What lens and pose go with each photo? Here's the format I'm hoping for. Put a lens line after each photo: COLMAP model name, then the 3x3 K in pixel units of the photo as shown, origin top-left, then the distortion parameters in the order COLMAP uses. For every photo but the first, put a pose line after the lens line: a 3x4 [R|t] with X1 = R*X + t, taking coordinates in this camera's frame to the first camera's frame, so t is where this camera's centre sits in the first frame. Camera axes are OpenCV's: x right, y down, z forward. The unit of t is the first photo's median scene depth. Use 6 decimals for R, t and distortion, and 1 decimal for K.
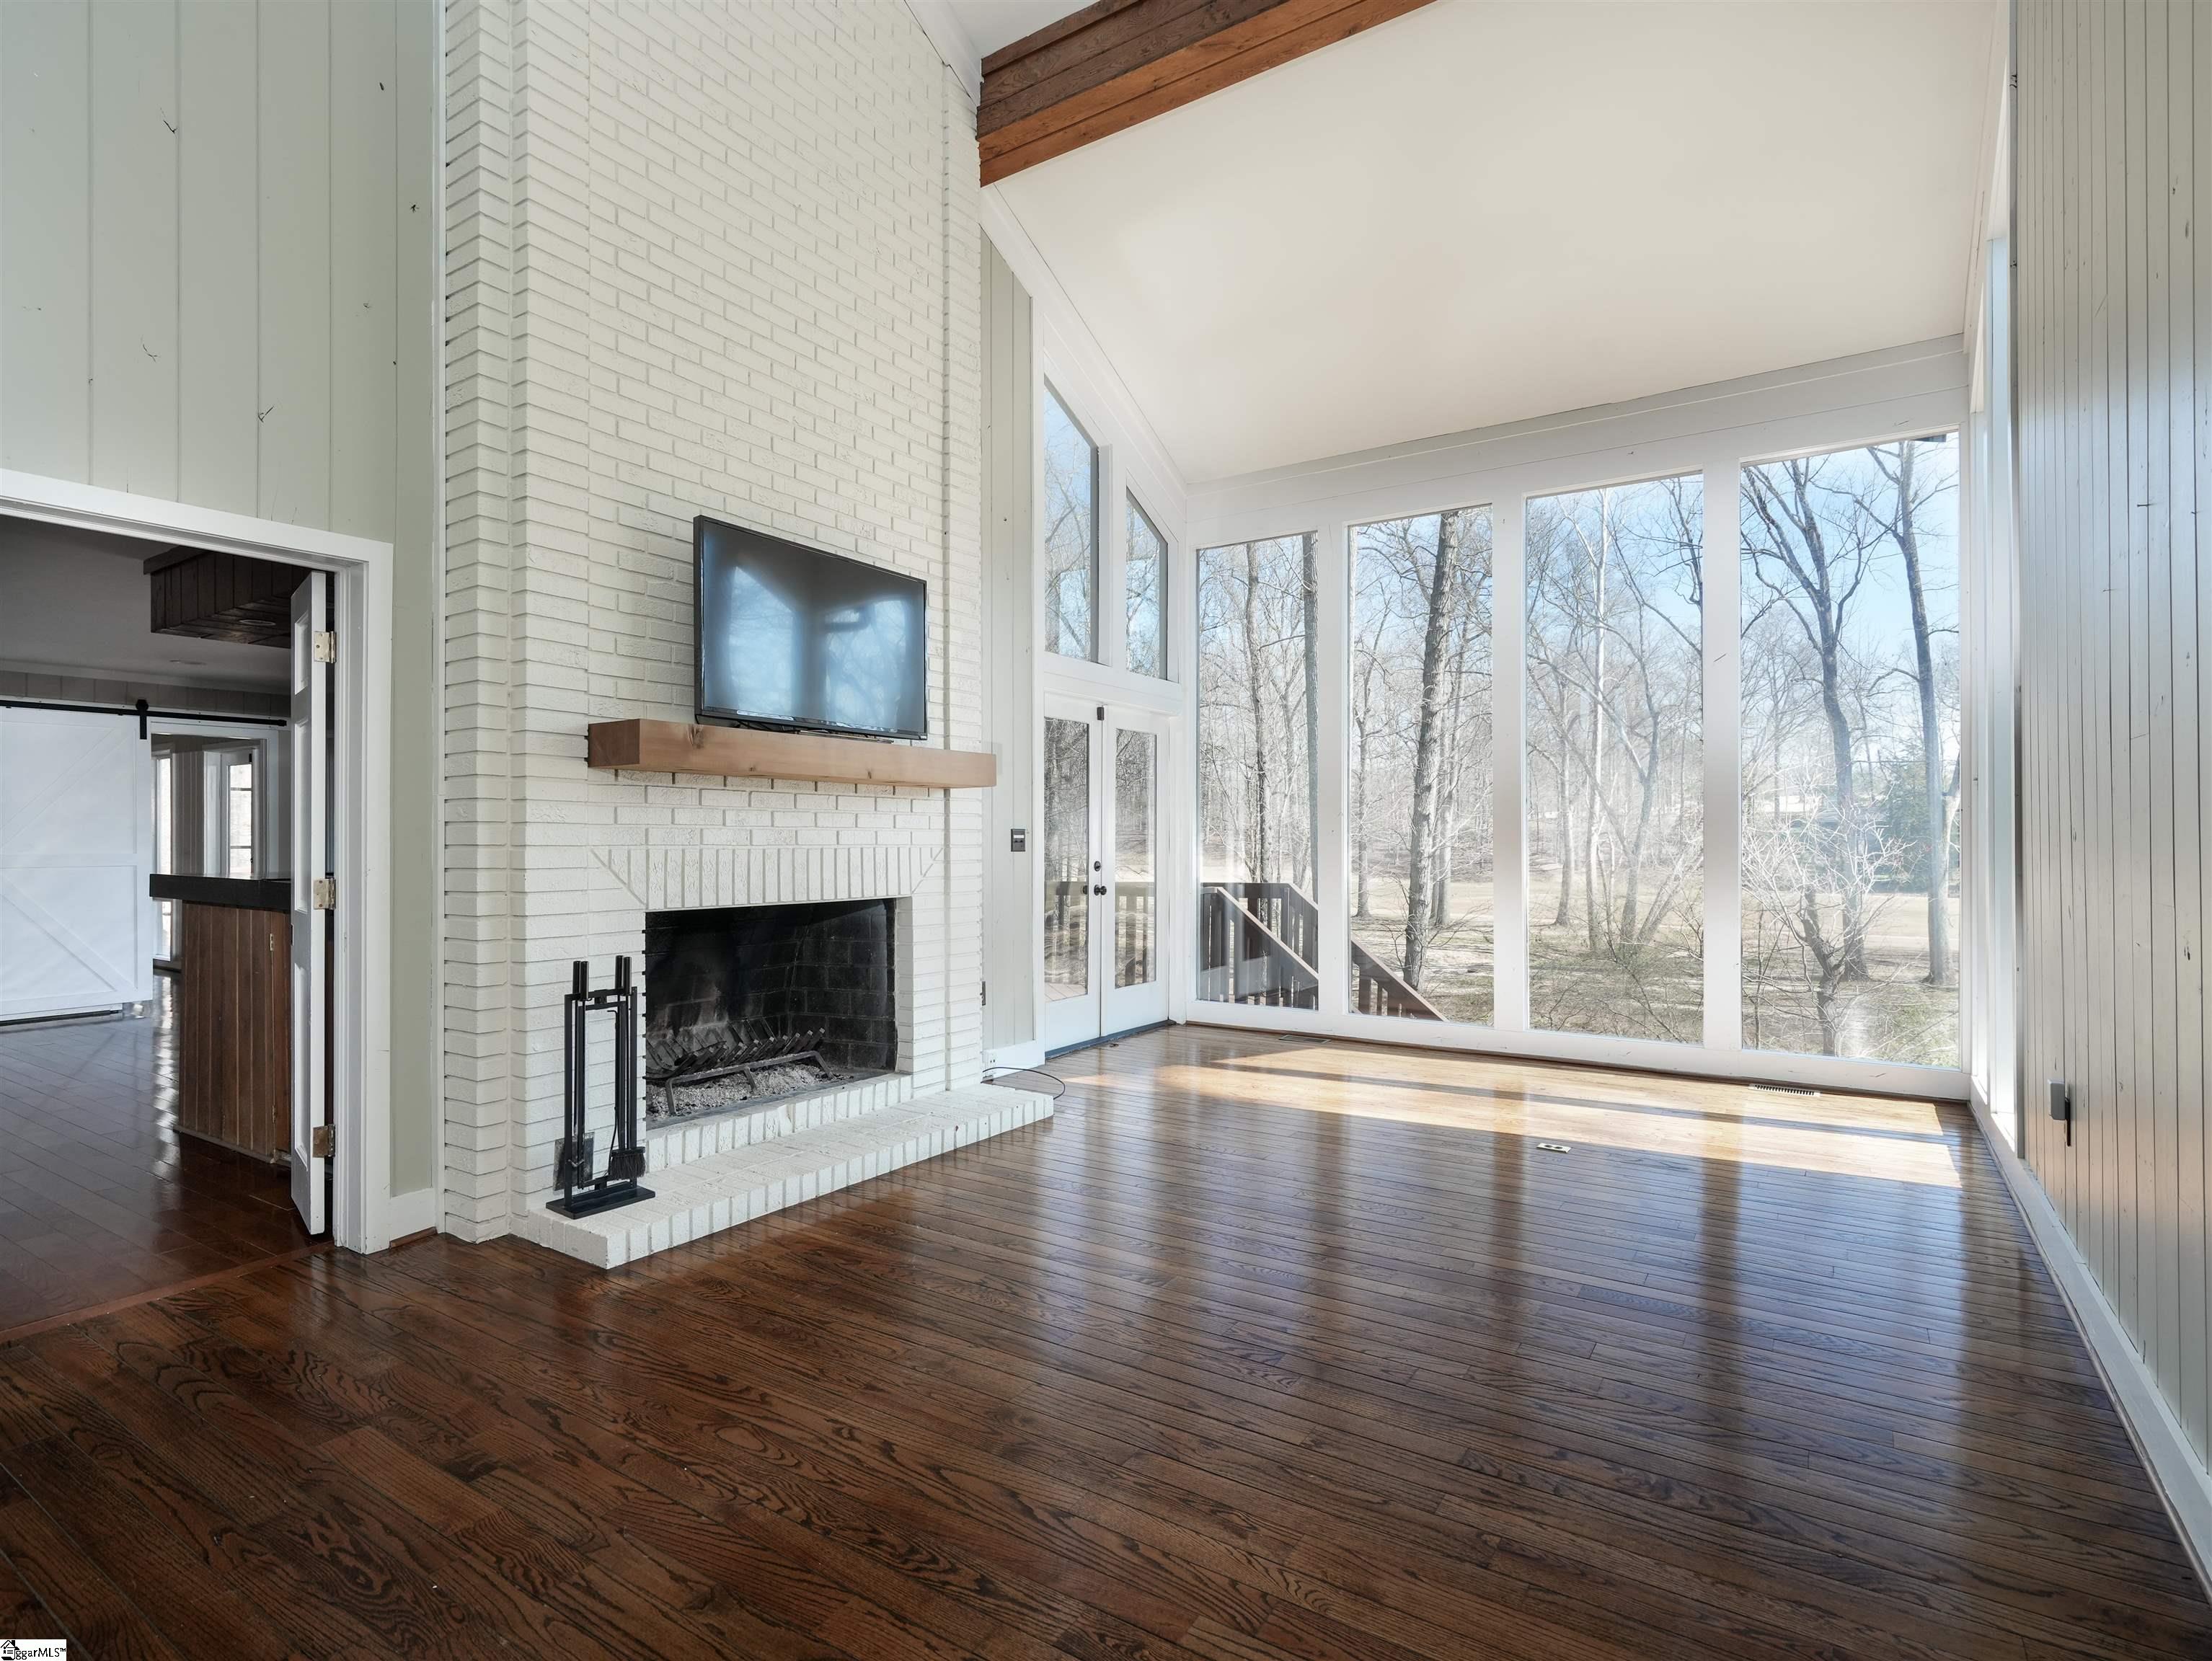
lens RADIAL K [[1110.9, 0, 1103.9], [0, 1110.9, 837.5], [0, 0, 1]] dist [-0.003827, -0.000300]
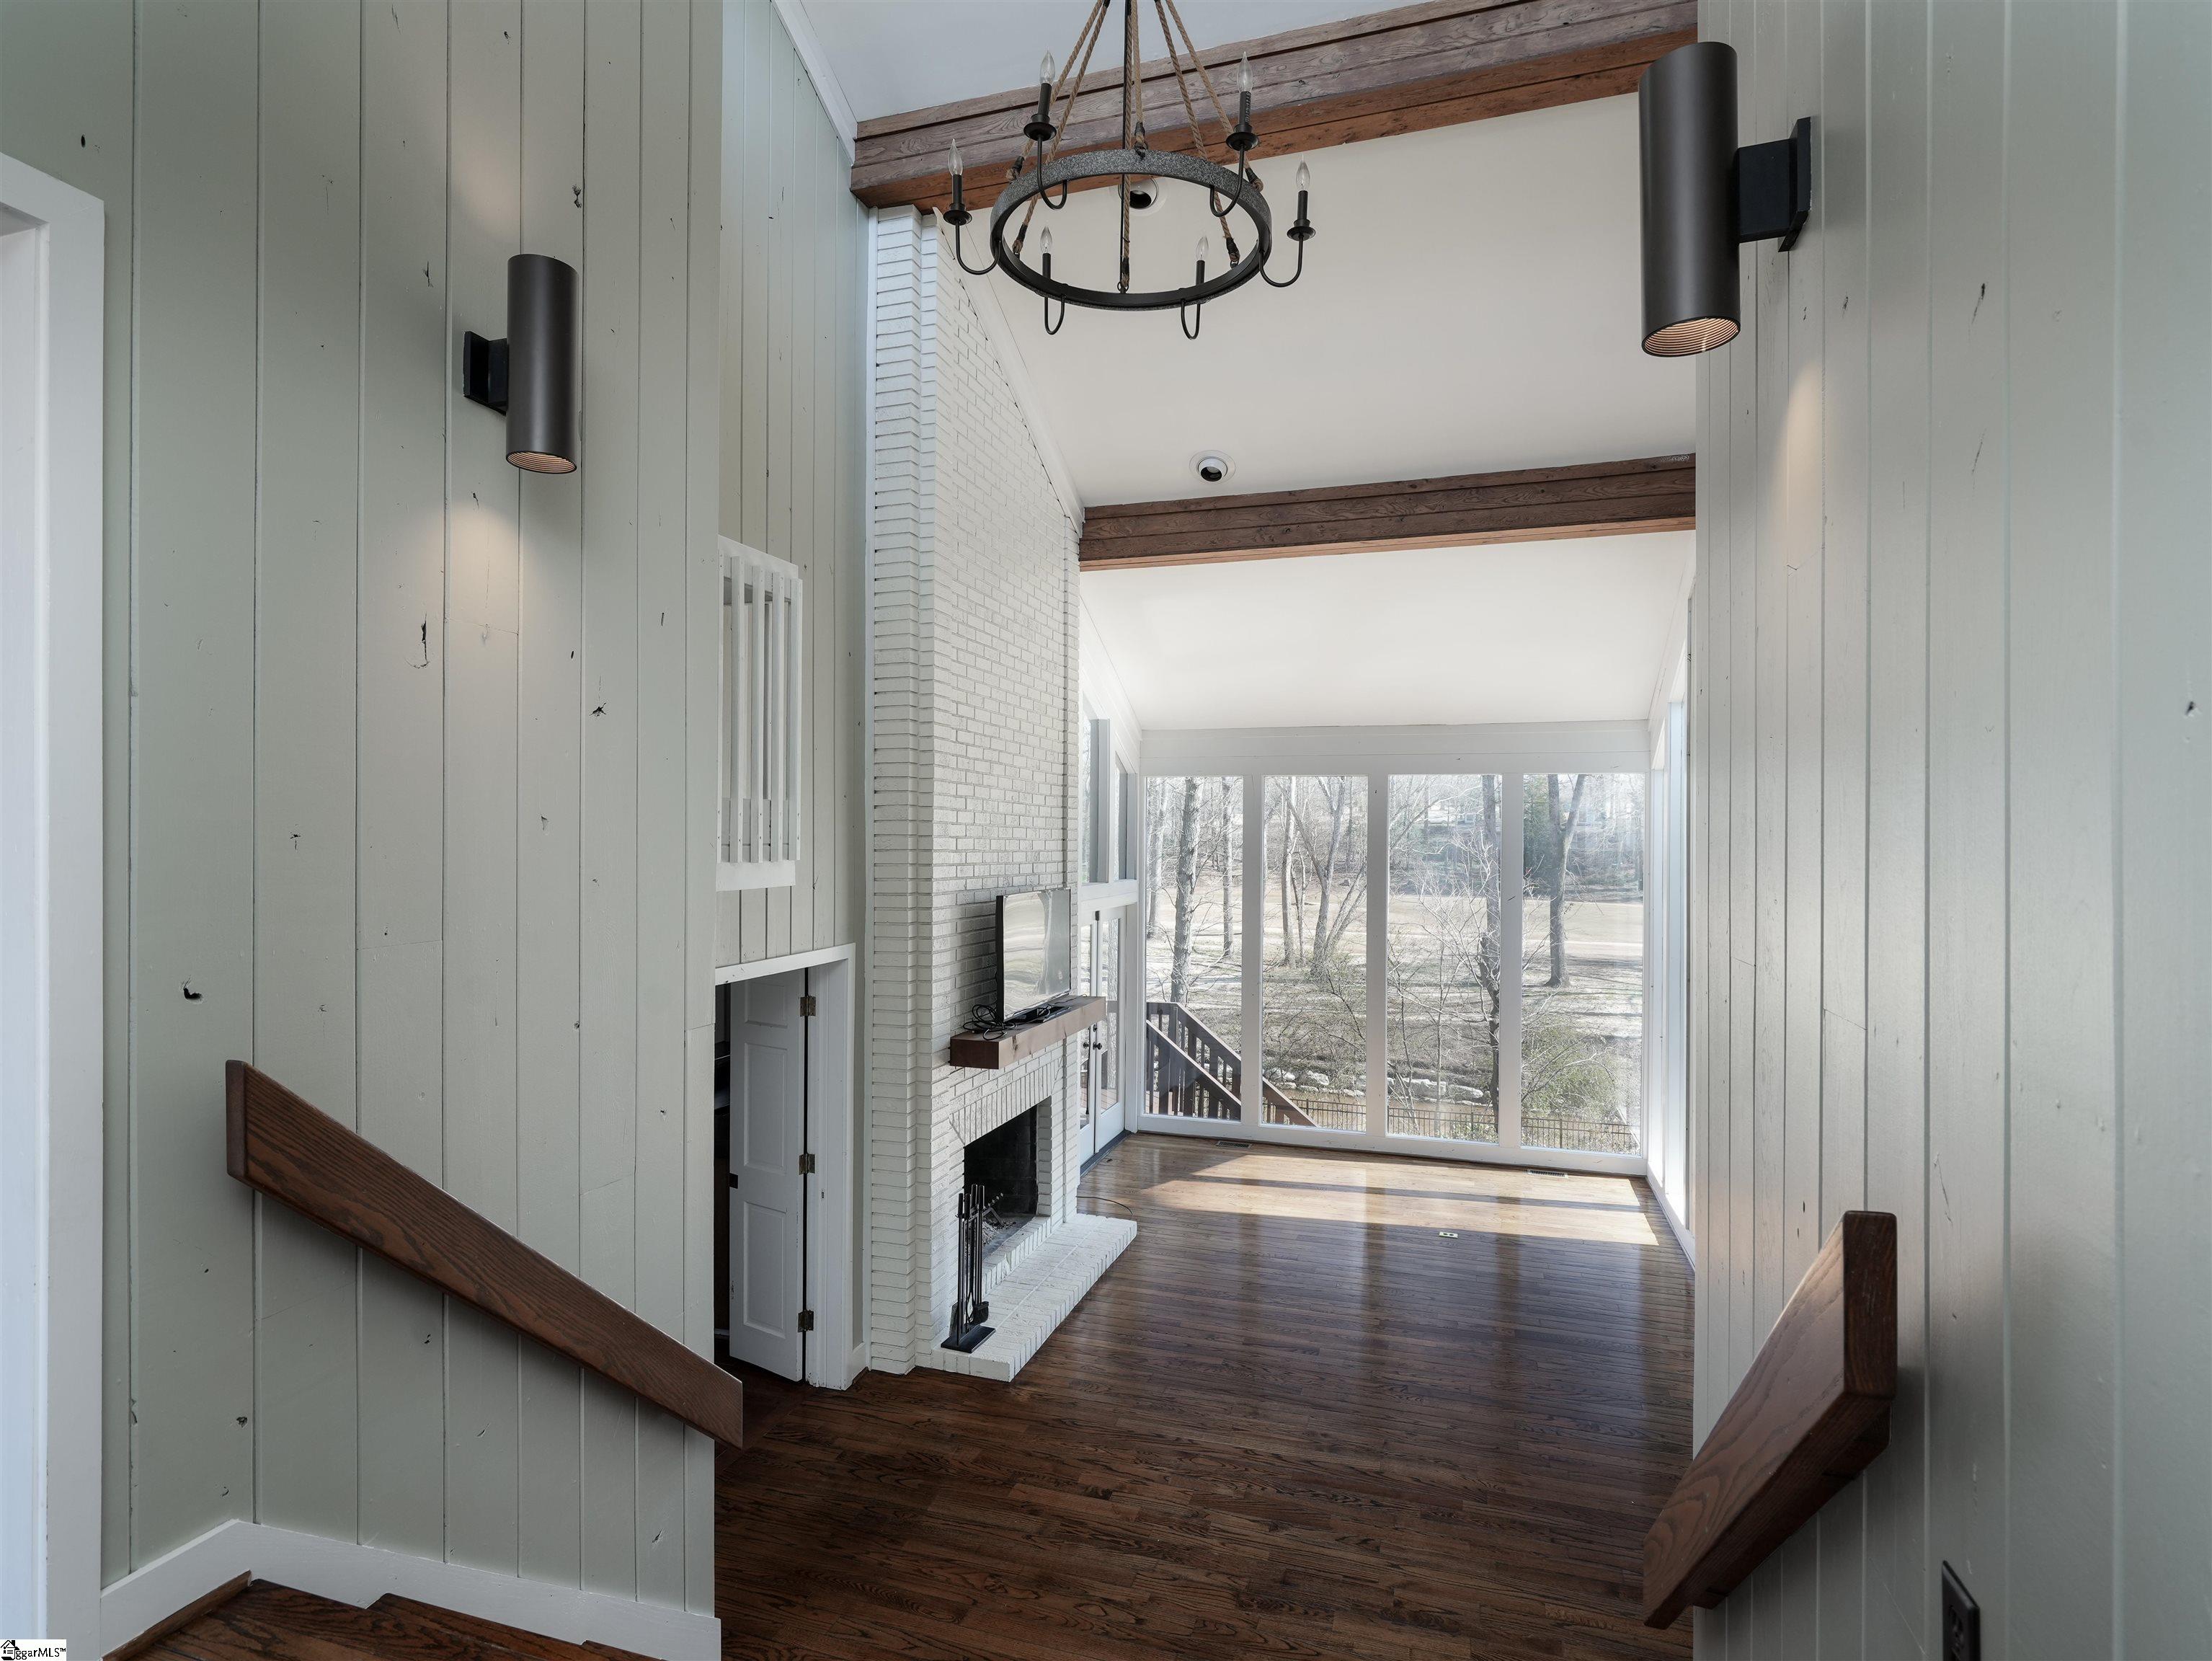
lens RADIAL K [[1131.5, 0, 1098.2], [0, 1131.5, 830.3], [0, 0, 1]] dist [-0.003749, 0.000757]
pose [[0.963782, 0.008831, 0.266544, -0.339220], [-0.009041, 0.999959, -0.000439, -0.196138], [-0.266537, -0.001987, 0.963823, -0.302257]]
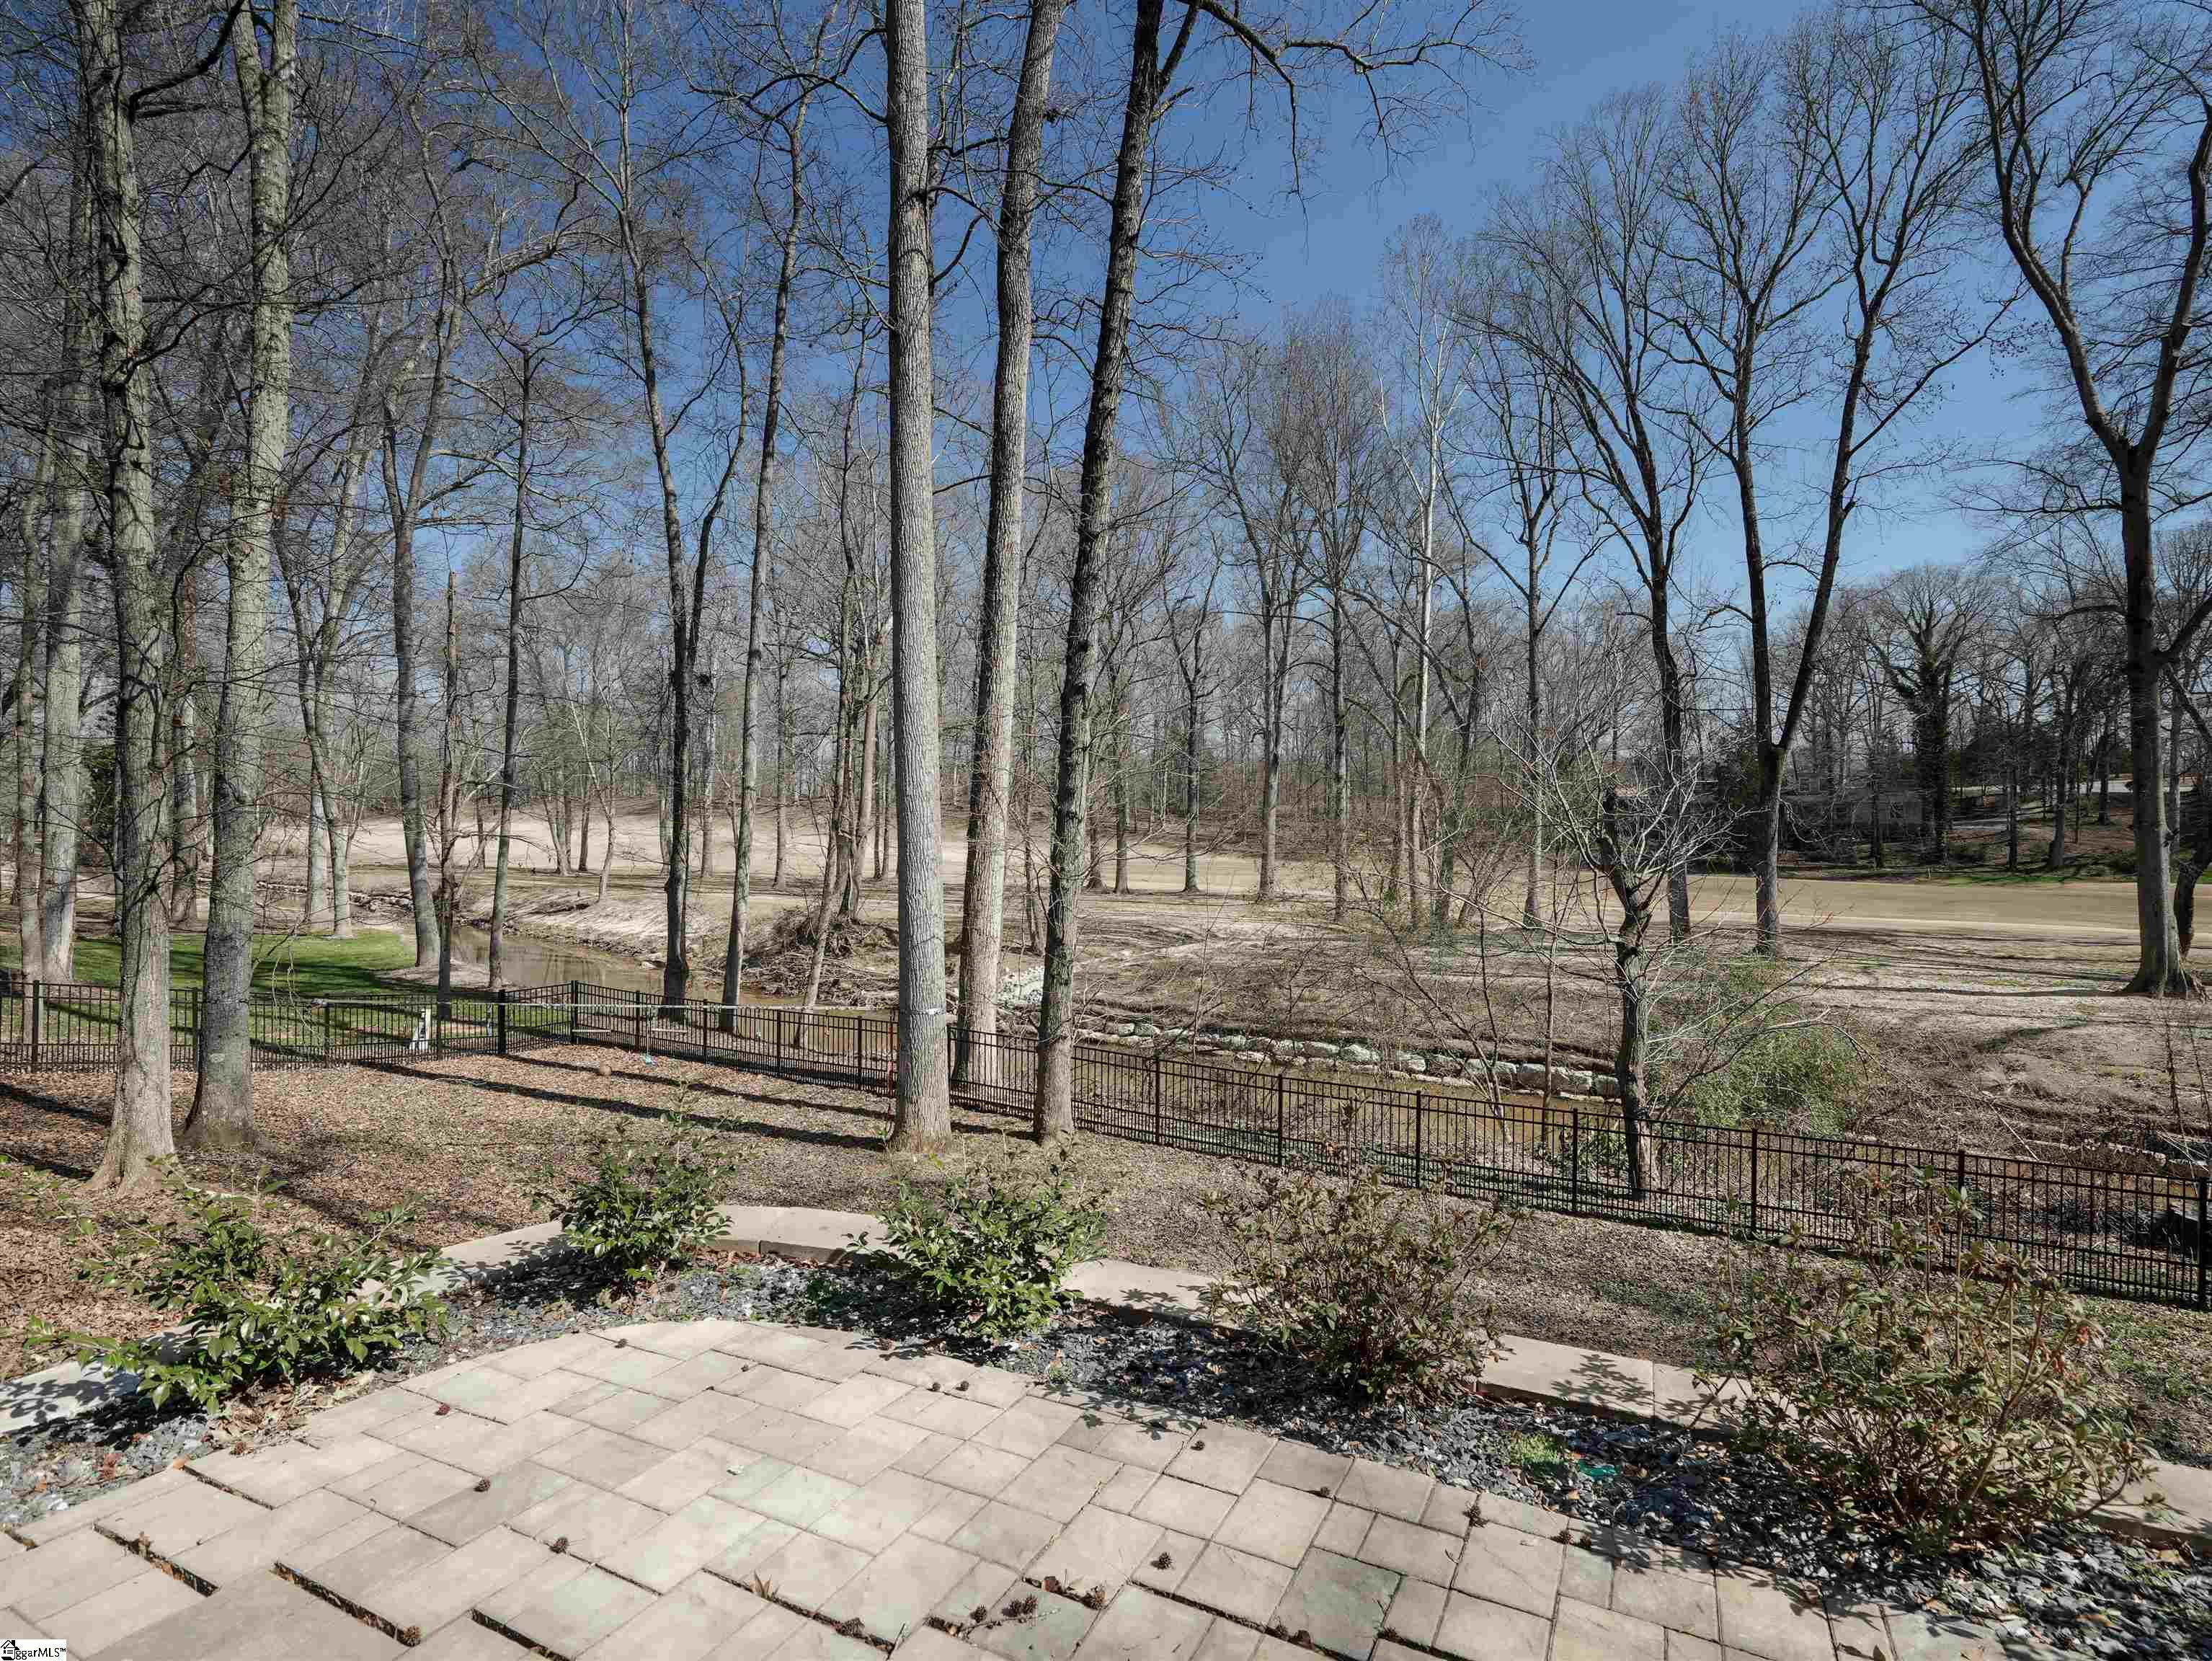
lens RADIAL K [[1131.5, 0, 1098.2], [0, 1131.5, 830.3], [0, 0, 1]] dist [-0.003749, 0.000757]
pose [[0.993362, 0.010537, 0.114550, 0.671216], [-0.011539, 0.999901, 0.008086, 0.185774], [-0.114453, -0.009354, 0.993385, 0.946773]]
